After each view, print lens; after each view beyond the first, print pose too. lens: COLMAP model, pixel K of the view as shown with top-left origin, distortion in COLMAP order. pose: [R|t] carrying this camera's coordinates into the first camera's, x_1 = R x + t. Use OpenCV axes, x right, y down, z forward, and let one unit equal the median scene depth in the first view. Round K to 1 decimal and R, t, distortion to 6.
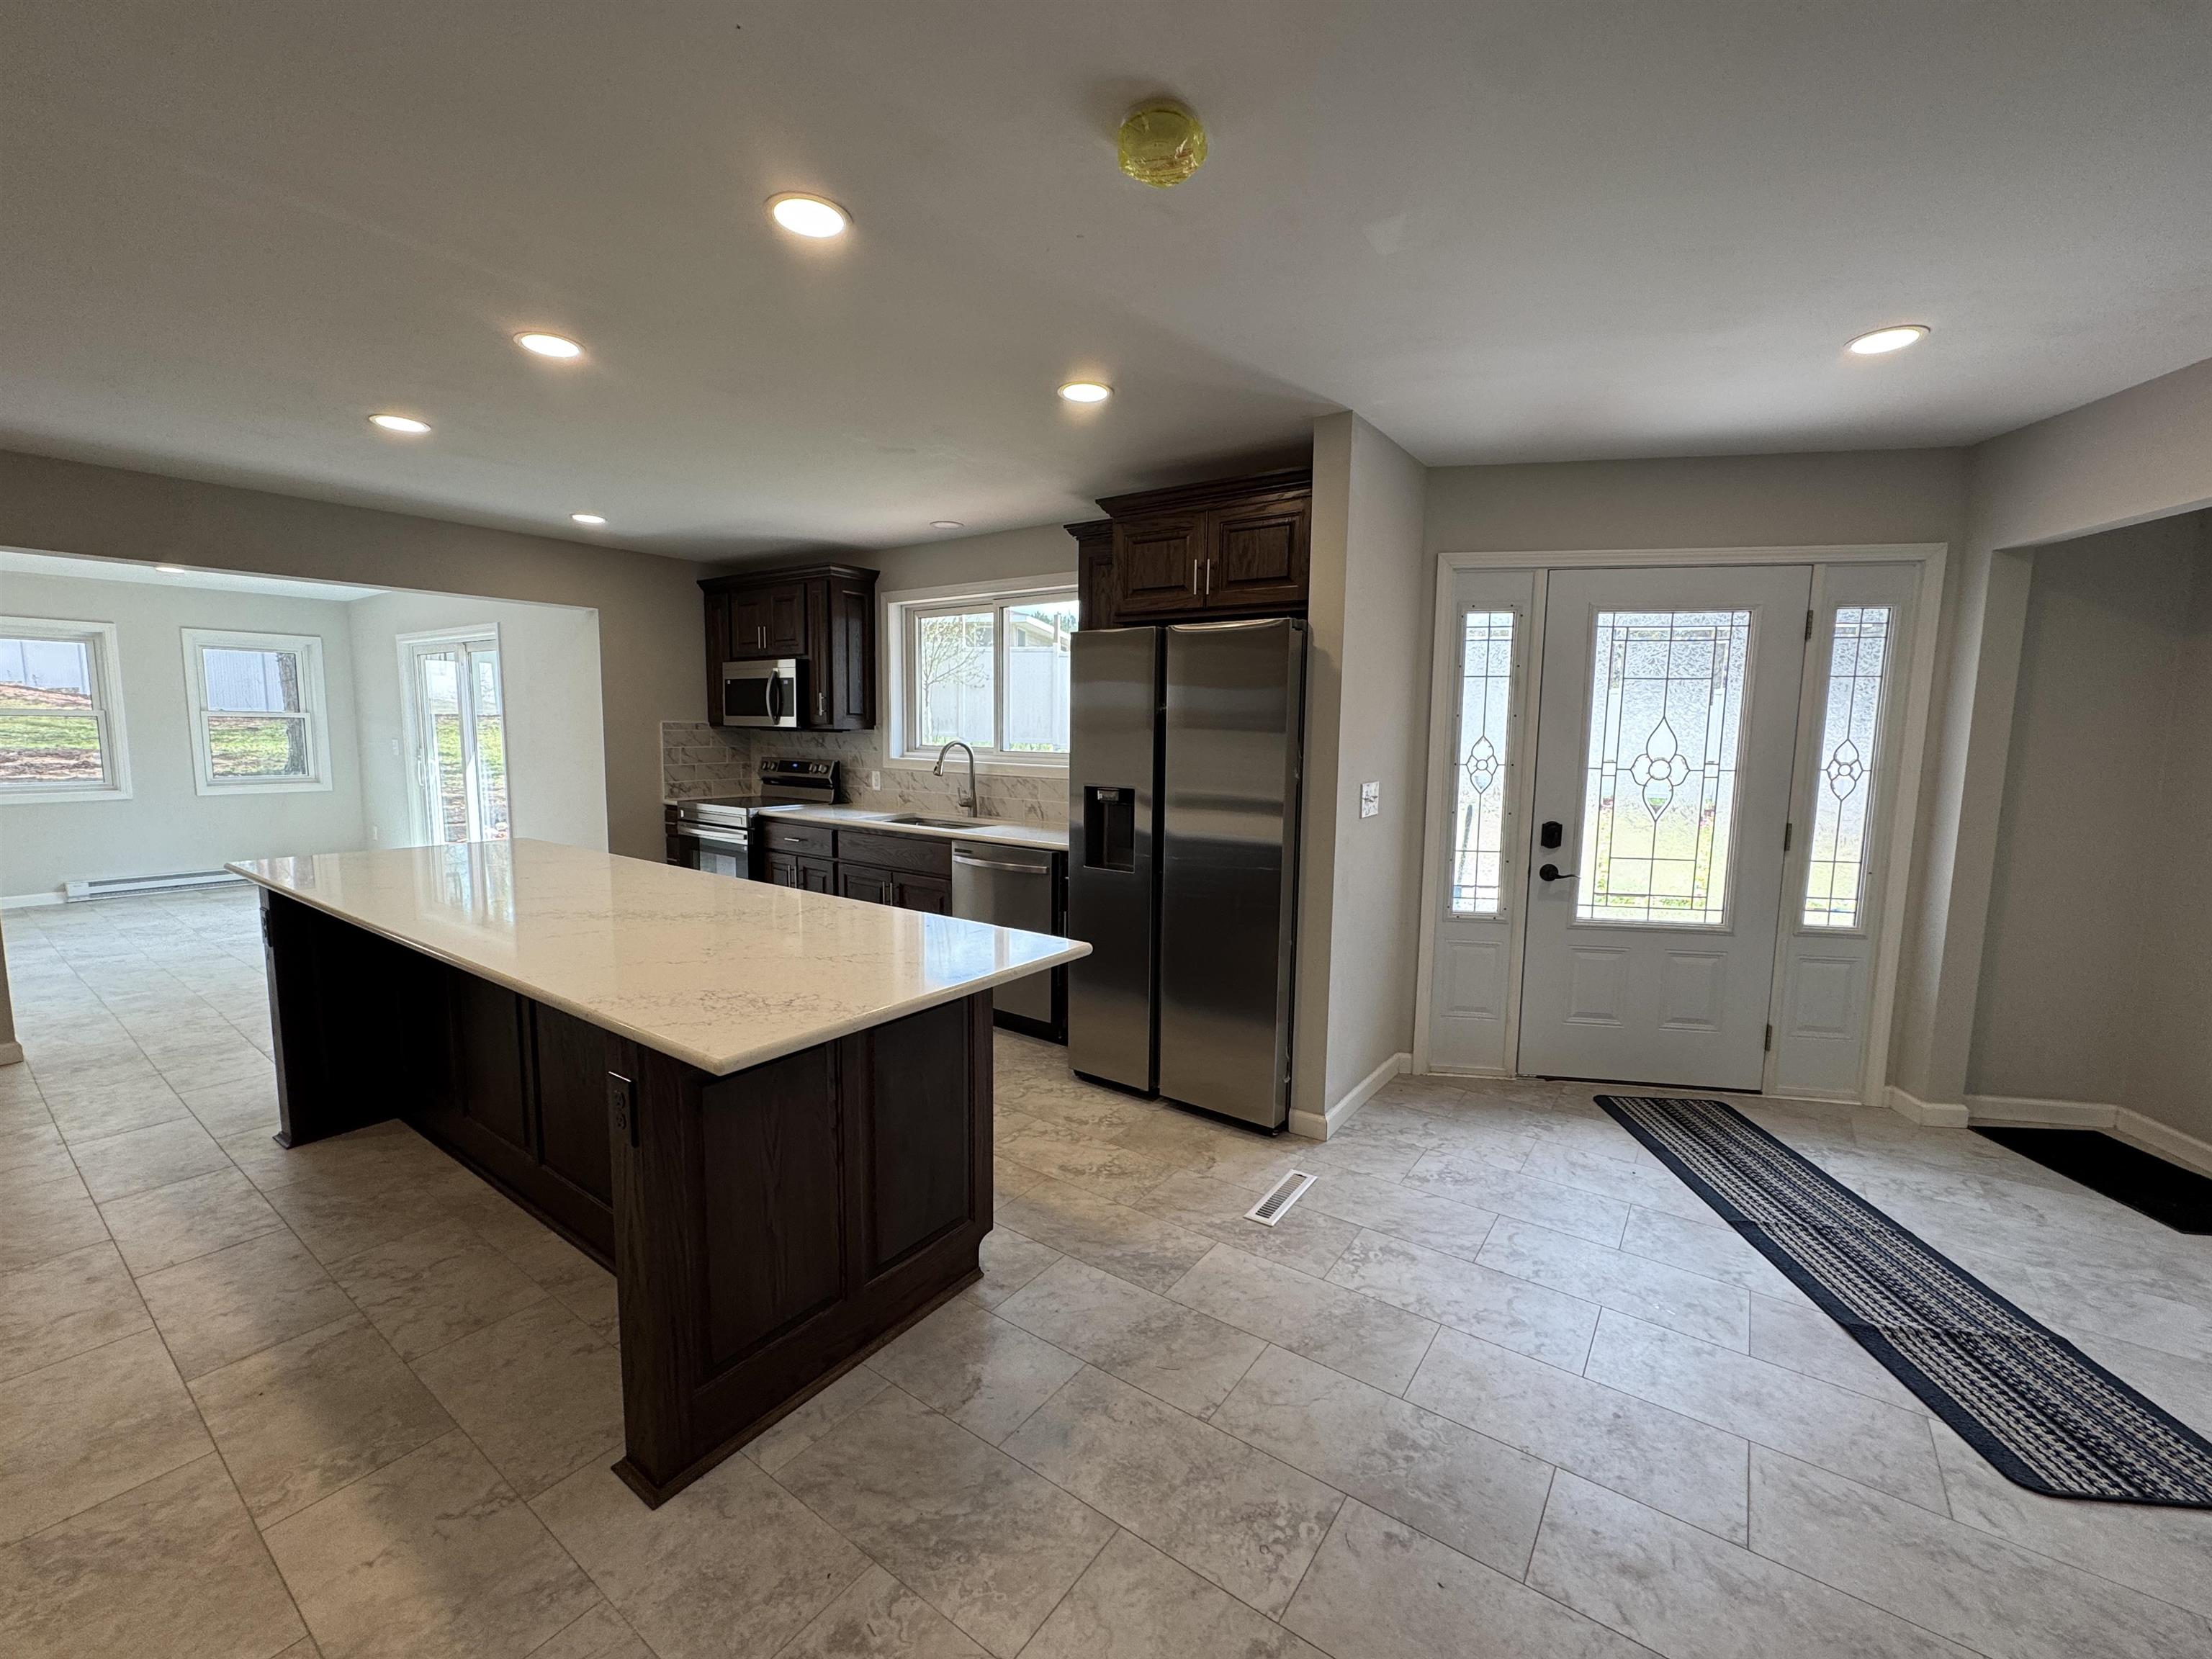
lens RADIAL K [[909.5, 0, 1103.9], [0, 909.5, 824.1], [0, 0, 1]] dist [0.003333, 0.000285]
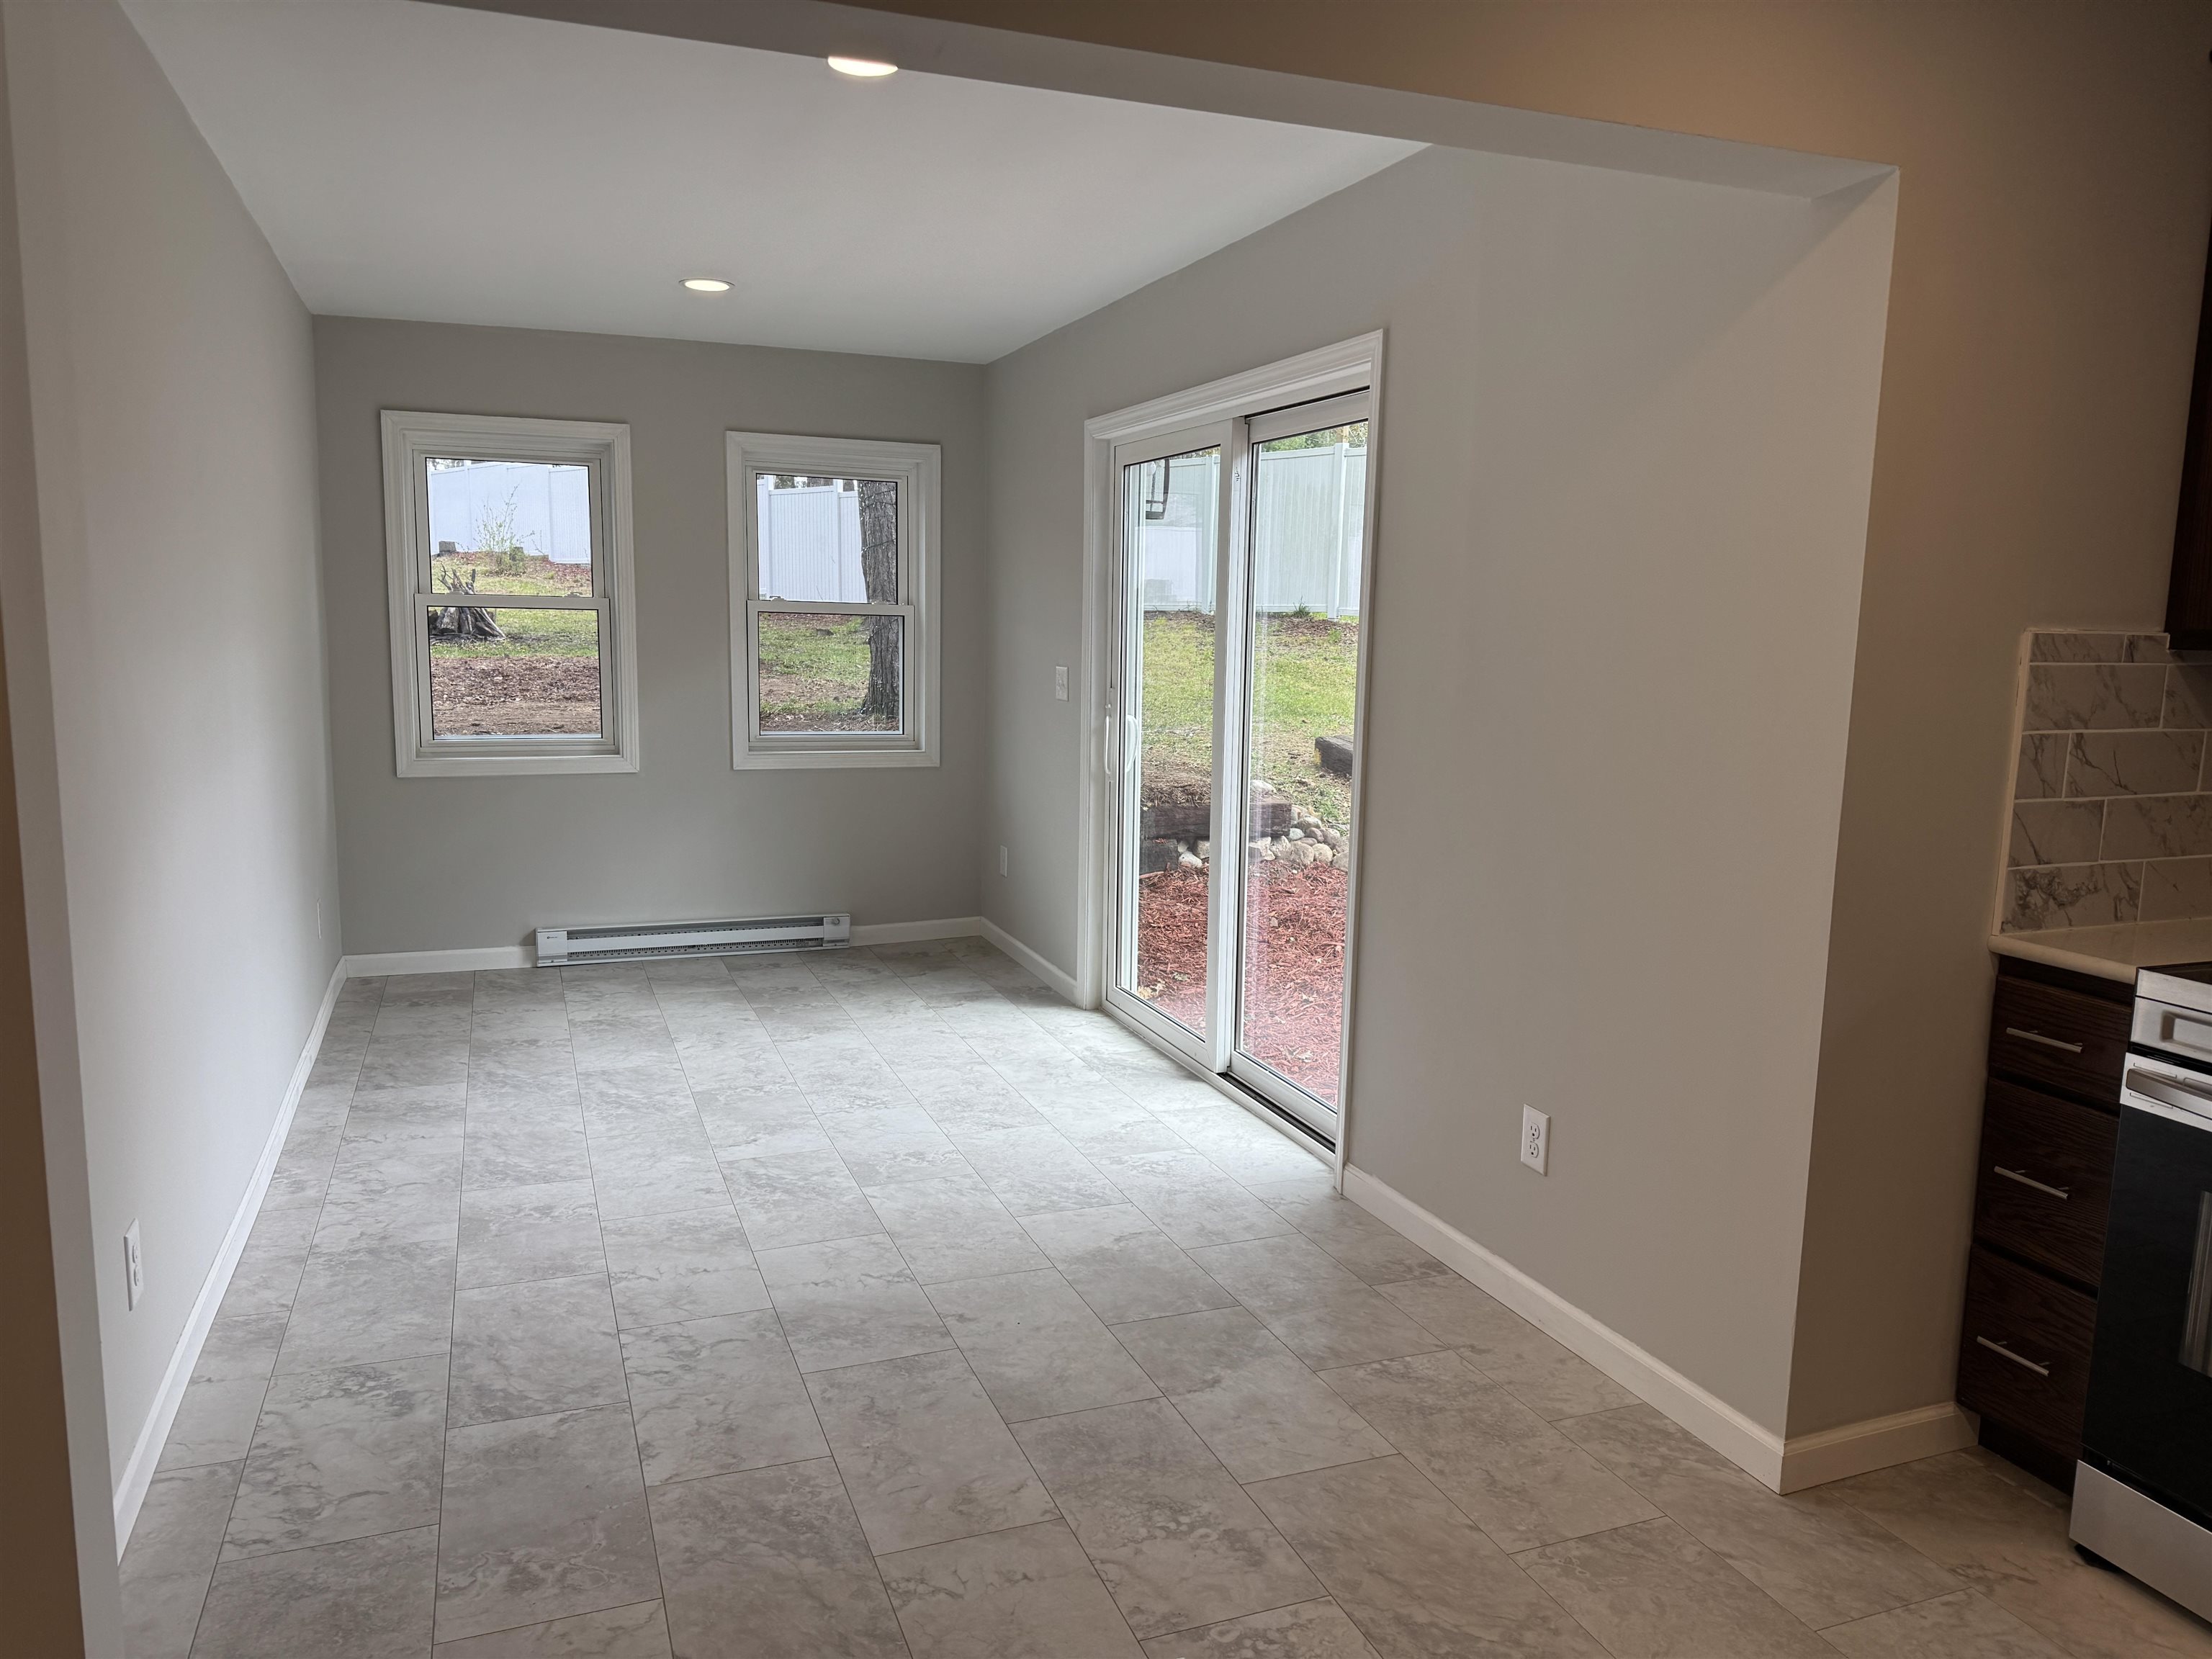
lens RADIAL K [[1544.9, 0, 1107.0], [0, 1544.9, 833.7], [0, 0, 1]] dist [0.093911, -0.113709]
pose [[0.844904, 0.078262, -0.529161, -0.800415], [-0.066102, 0.996933, 0.041900, -0.099321], [0.530817, -0.000423, 0.847486, 0.848474]]
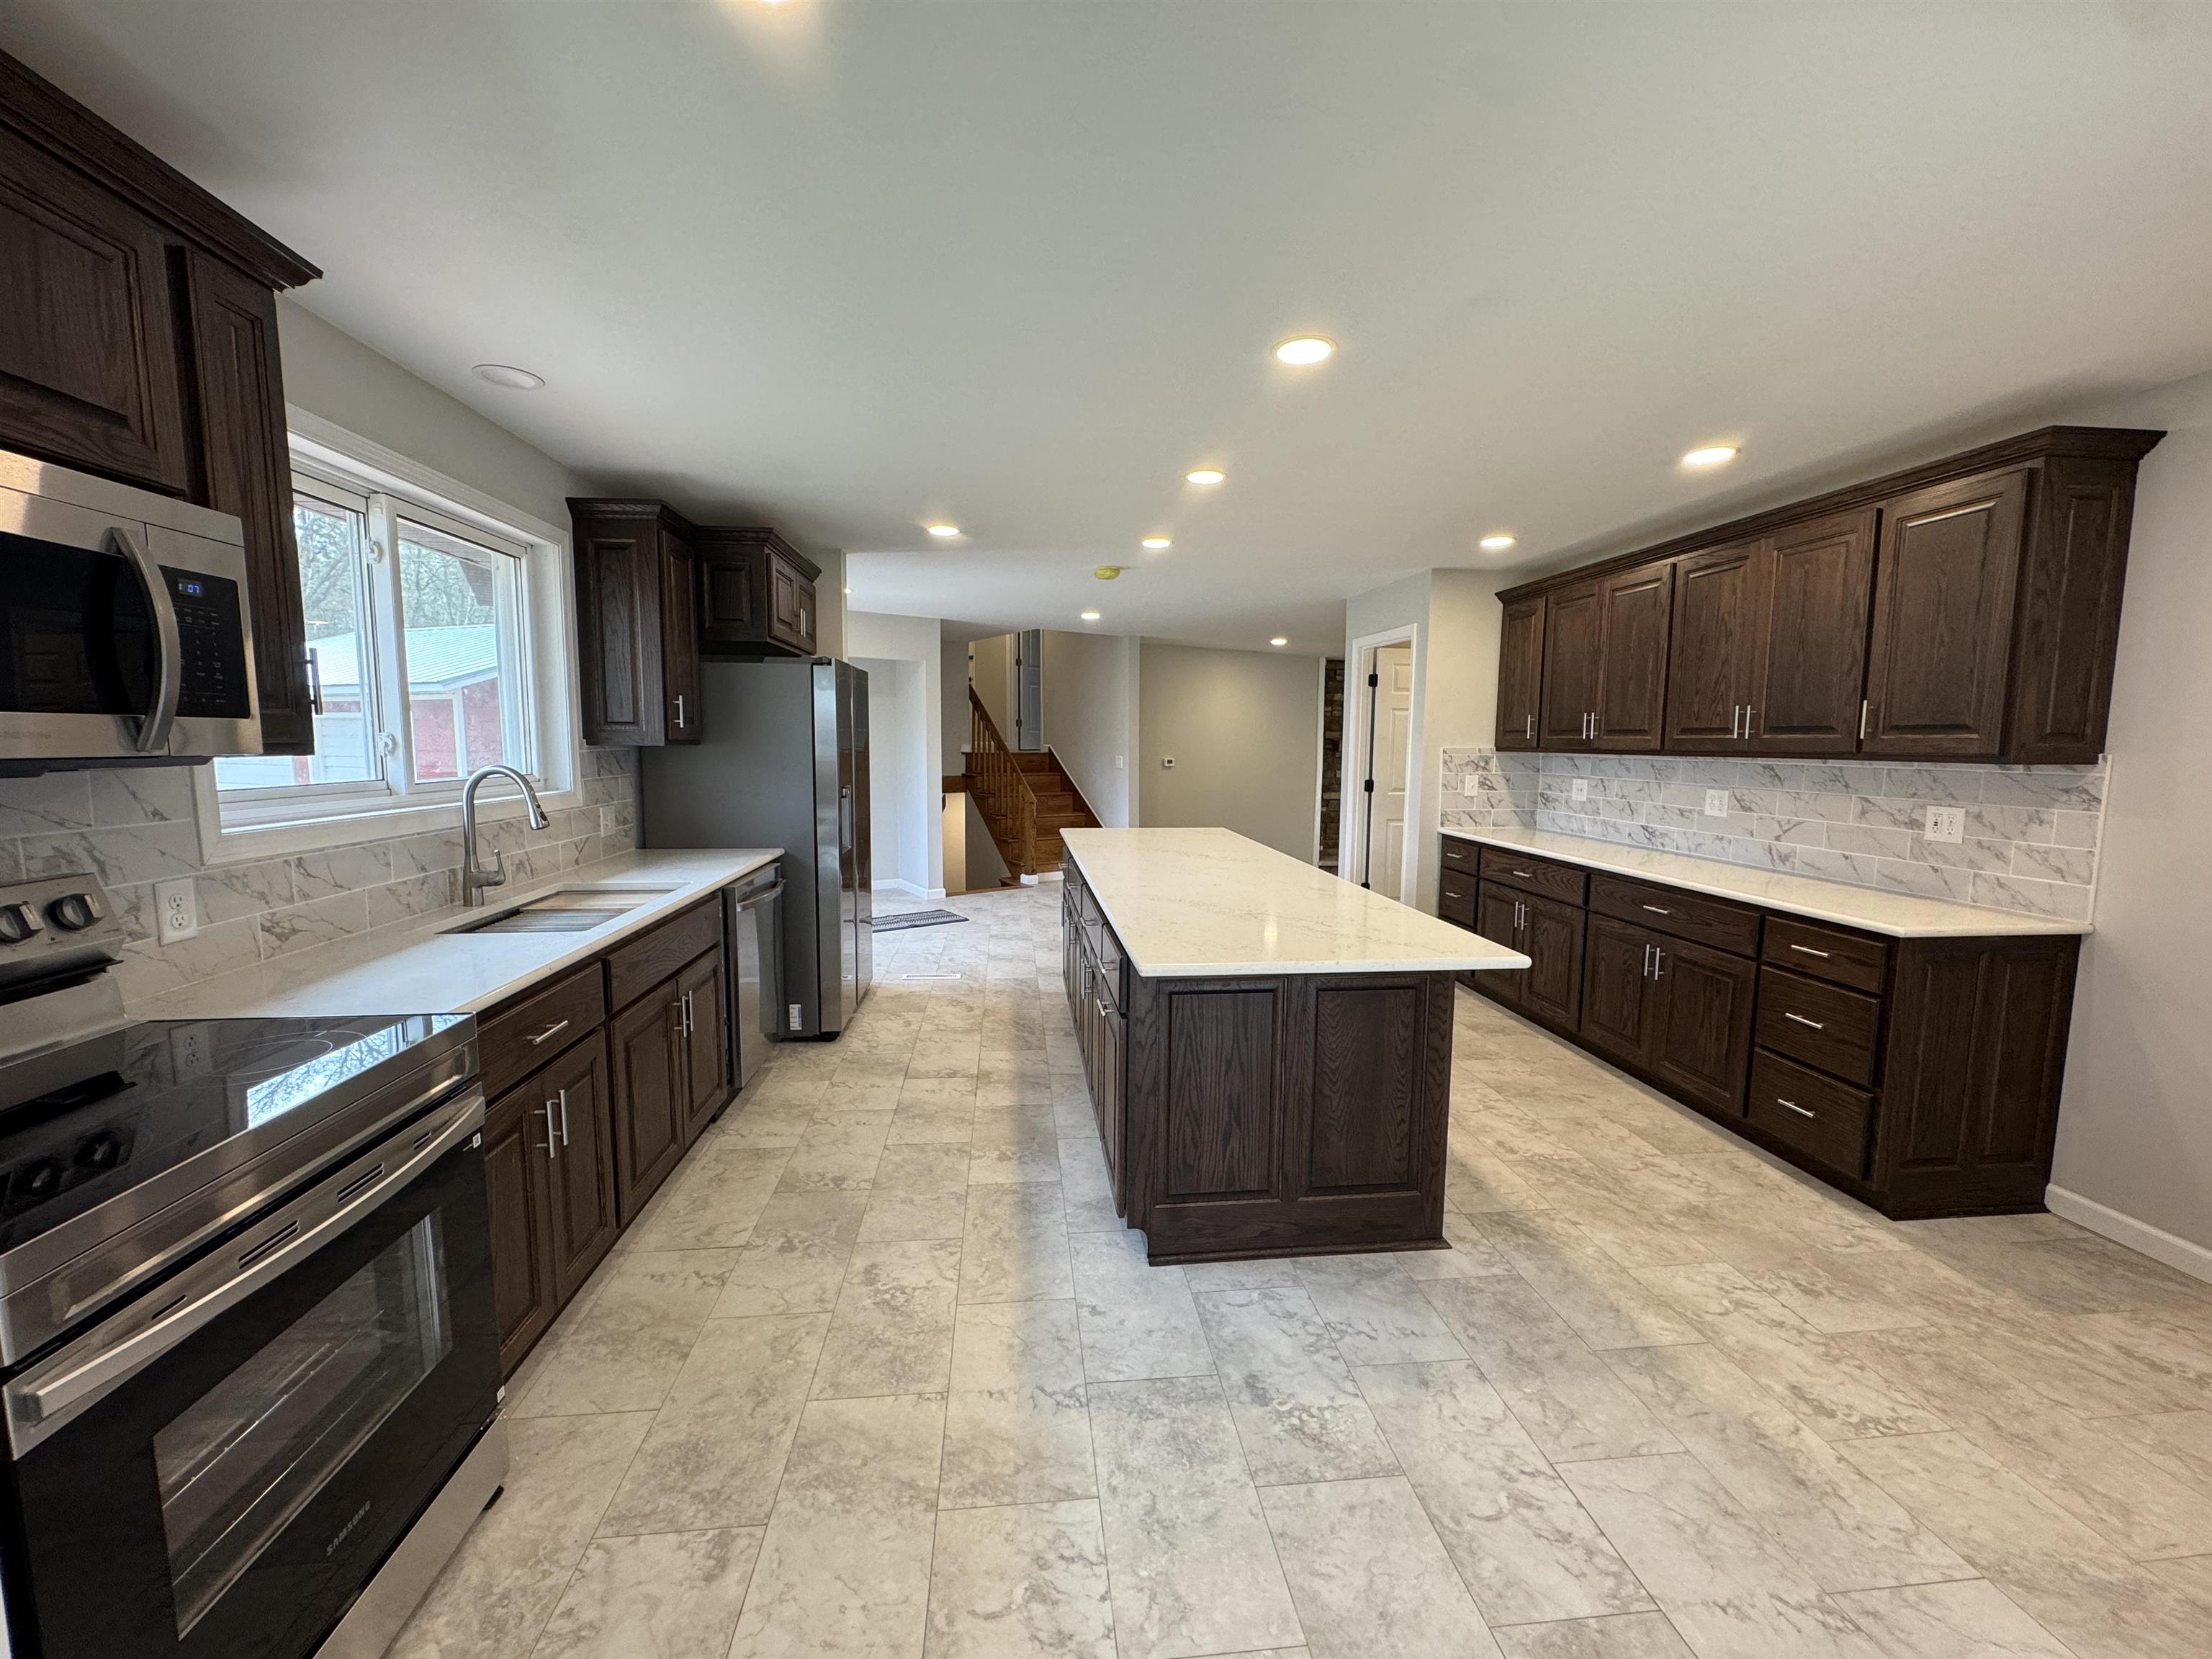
lens RADIAL K [[874.1, 0, 1102.3], [0, 874.1, 826.4], [0, 0, 1]] dist [0.000263, -0.000019]
pose [[-0.670229, -0.093497, 0.736242, -1.159432], [0.063101, 0.981262, 0.182055, -0.187719], [-0.739467, 0.168476, -0.651770, 1.572066]]
